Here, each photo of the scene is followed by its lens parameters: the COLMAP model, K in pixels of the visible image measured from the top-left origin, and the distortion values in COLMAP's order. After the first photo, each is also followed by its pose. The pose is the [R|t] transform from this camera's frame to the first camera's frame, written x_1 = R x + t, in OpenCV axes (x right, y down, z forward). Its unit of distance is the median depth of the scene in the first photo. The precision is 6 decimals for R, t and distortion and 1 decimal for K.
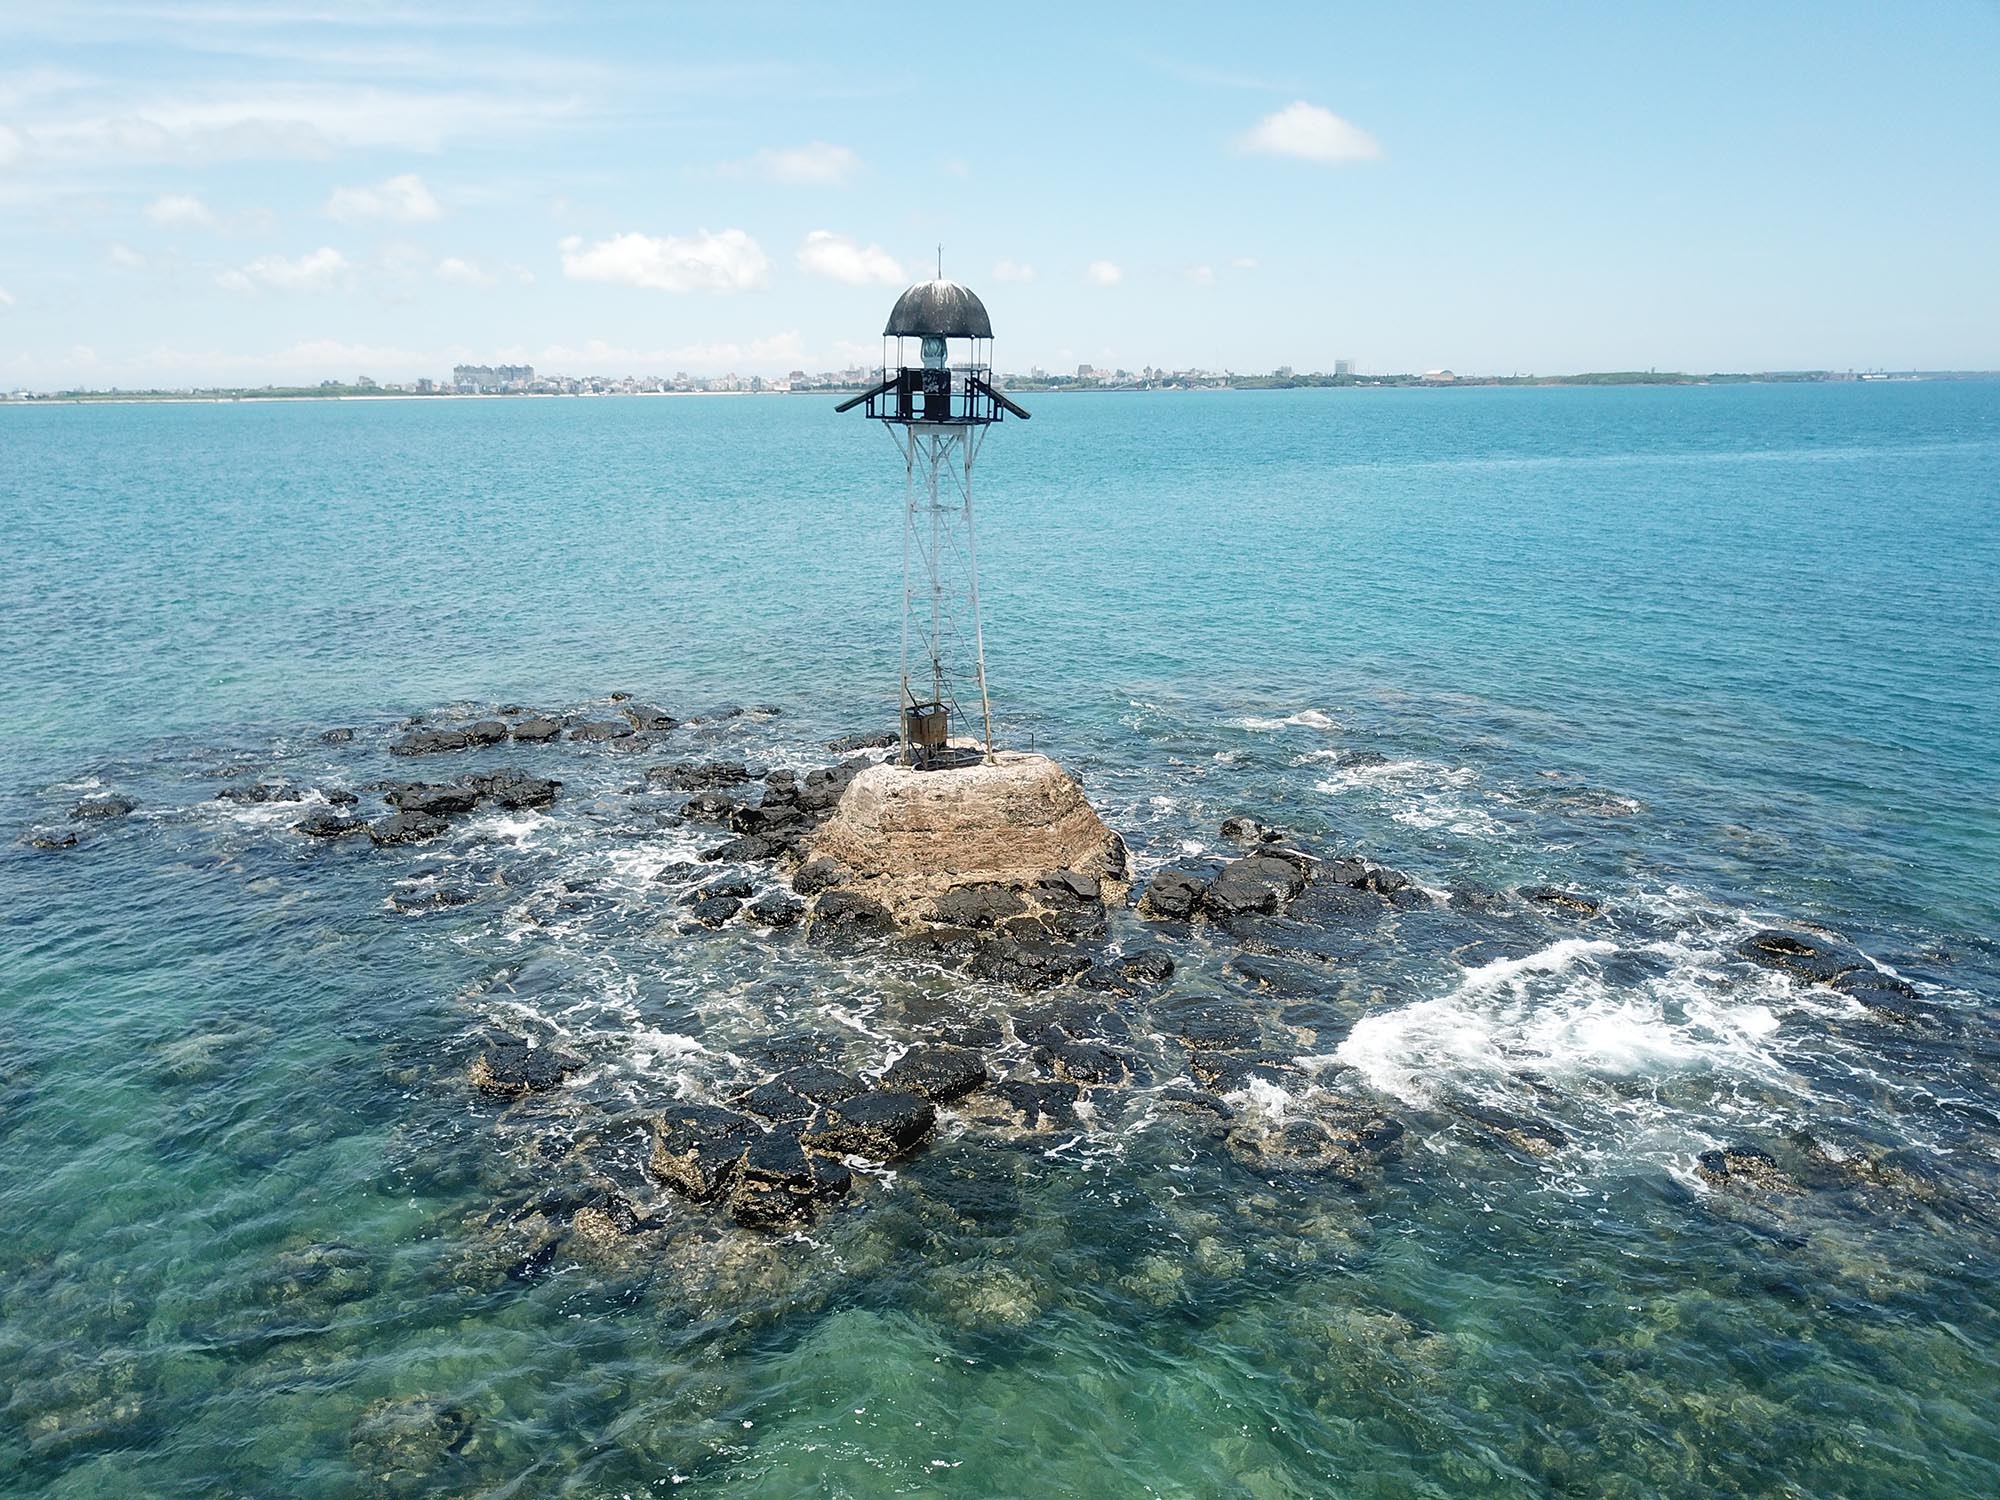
lens RADIAL K [[1502.2, 0, 999.4], [0, 1502.2, 760.2], [0, 0, 1]] dist [0.004836, -0.003730]
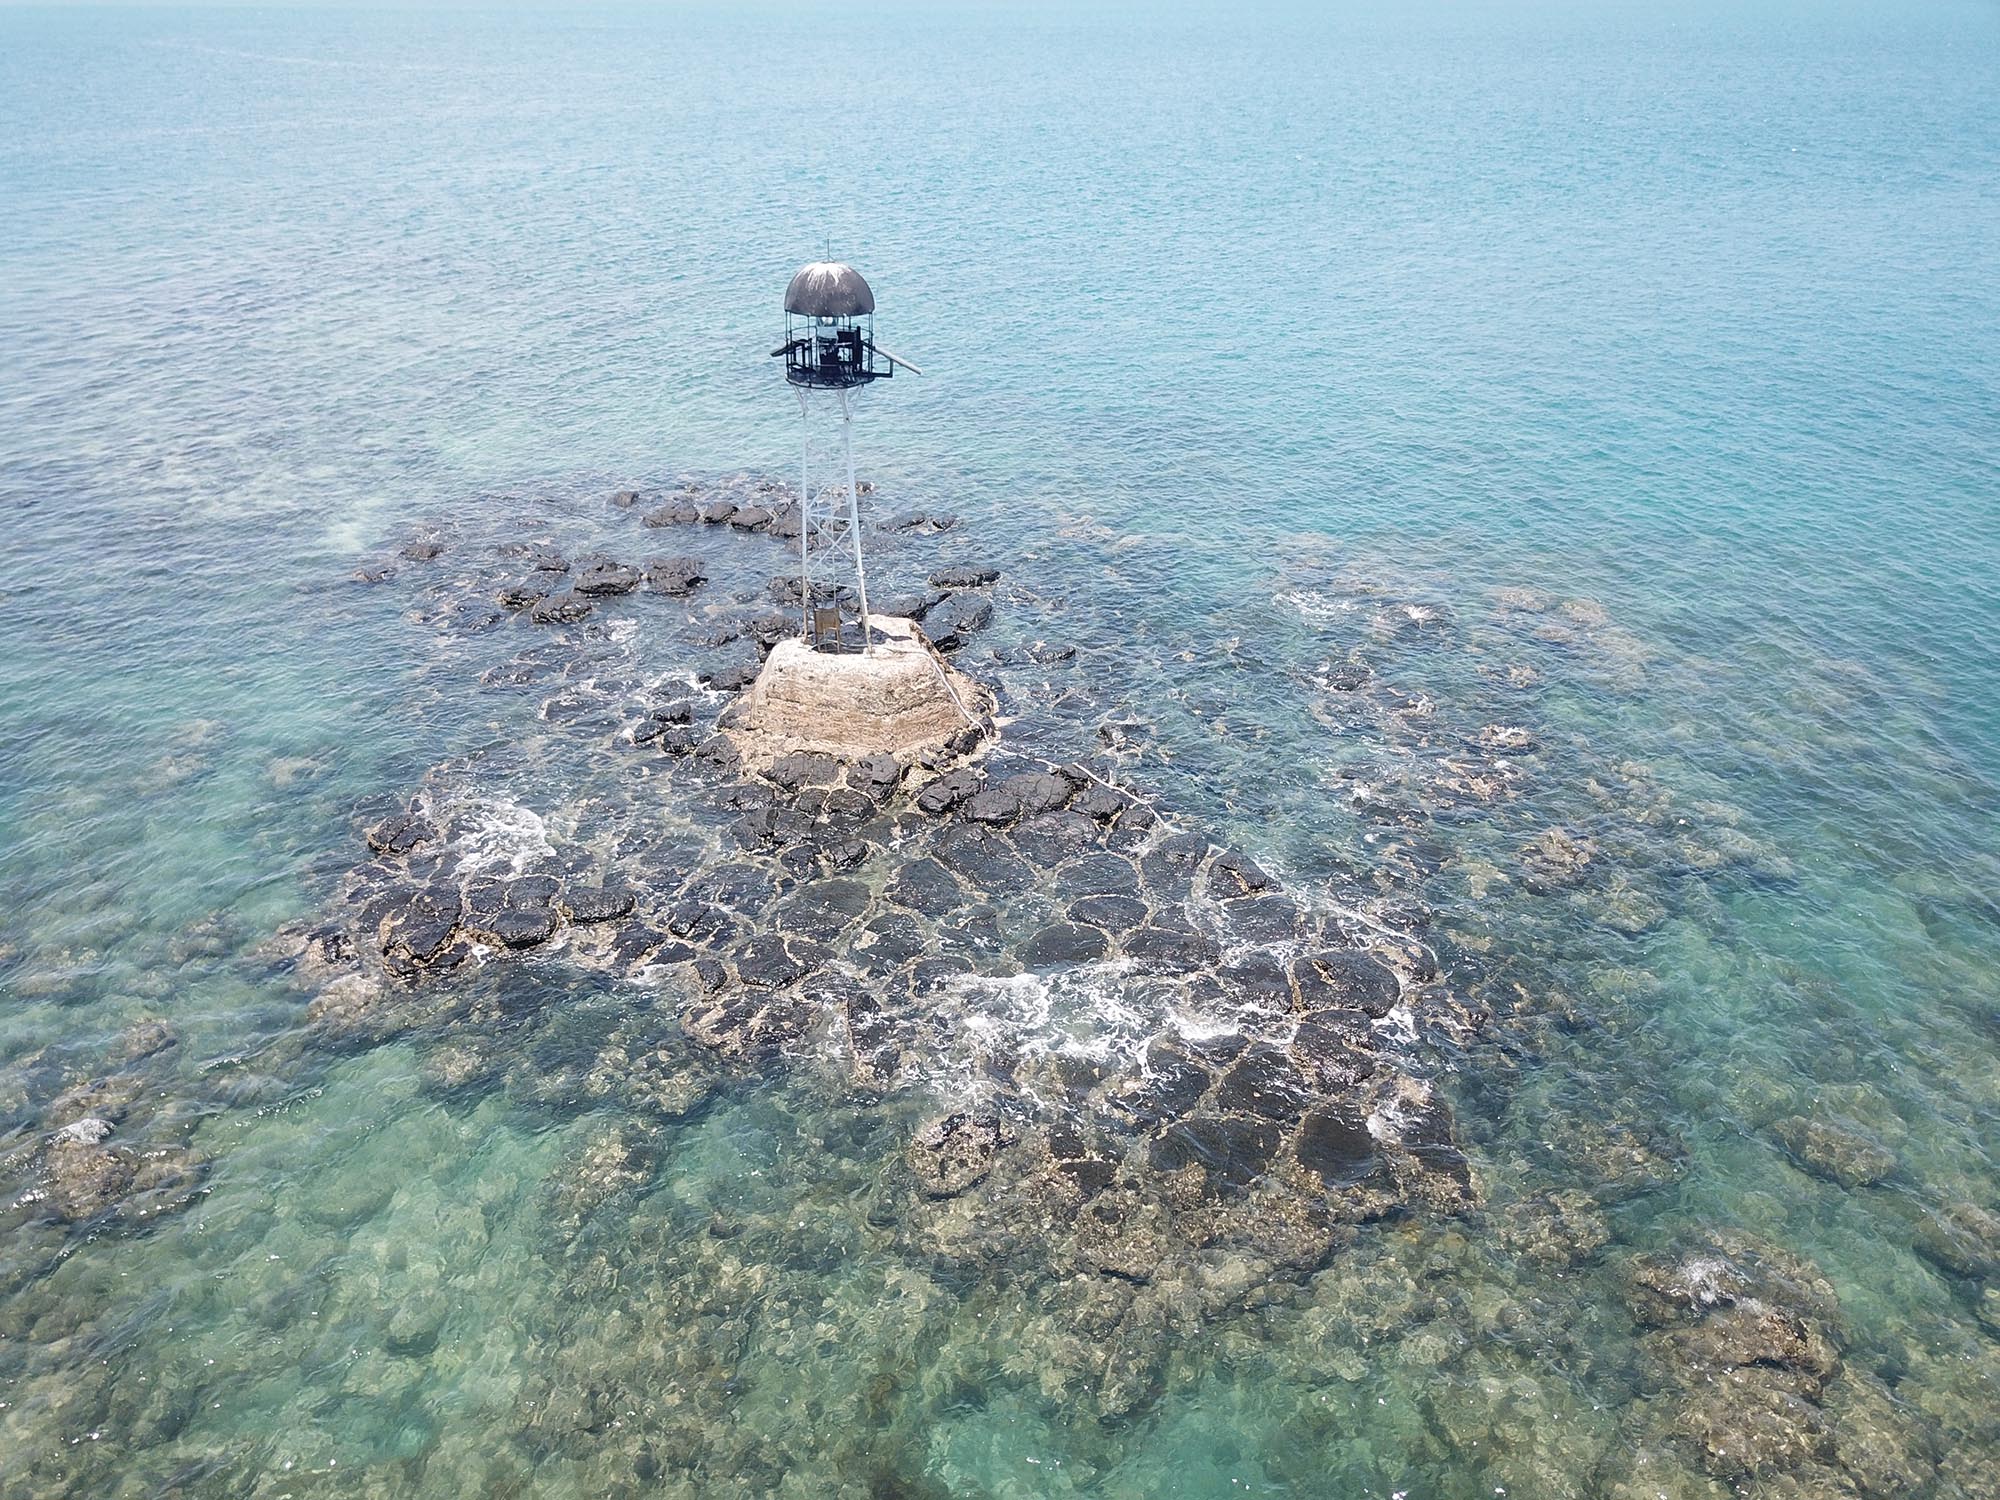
lens RADIAL K [[1502.2, 0, 990.7], [0, 1502.2, 750.8], [0, 0, 1]] dist [0.004836, -0.003730]
pose [[0.896210, 0.216580, -0.387169, 0.639699], [-0.121155, 0.959045, 0.256037, -0.276877], [0.426765, -0.182556, 0.885746, -0.088004]]
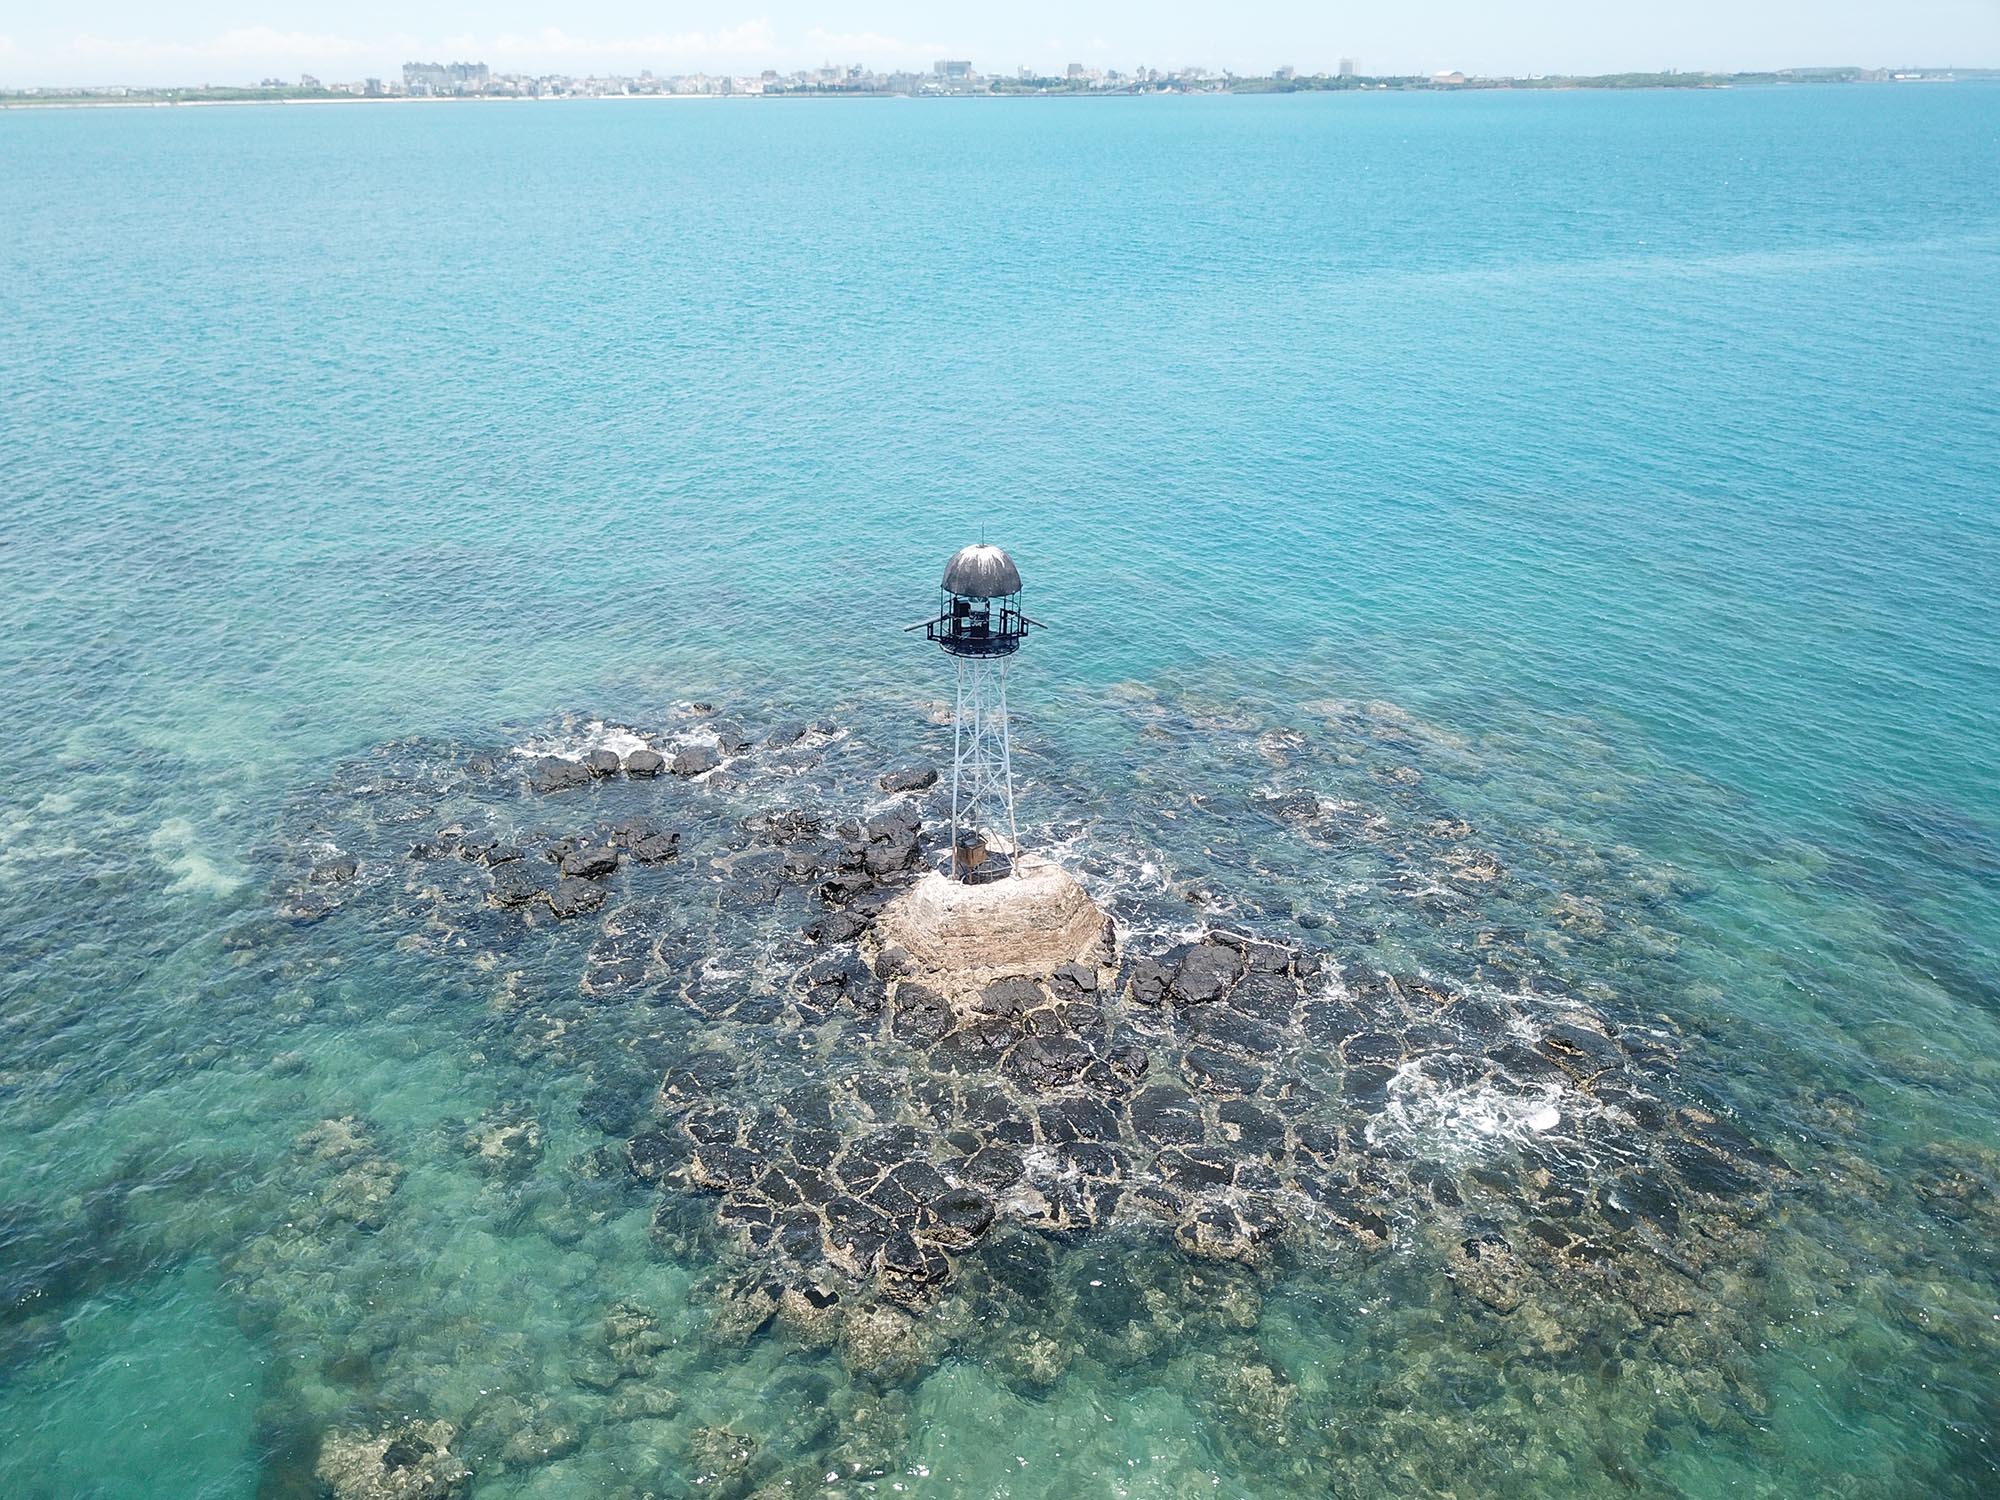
lens RADIAL K [[1502.2, 0, 1003.8], [0, 1502.2, 741.0], [0, 0, 1]] dist [0.004836, -0.003730]
pose [[0.999922, -0.001519, 0.012372, -0.038228], [-0.000541, 0.986325, 0.164811, -0.375427], [-0.012454, -0.164805, 0.986248, -0.355277]]
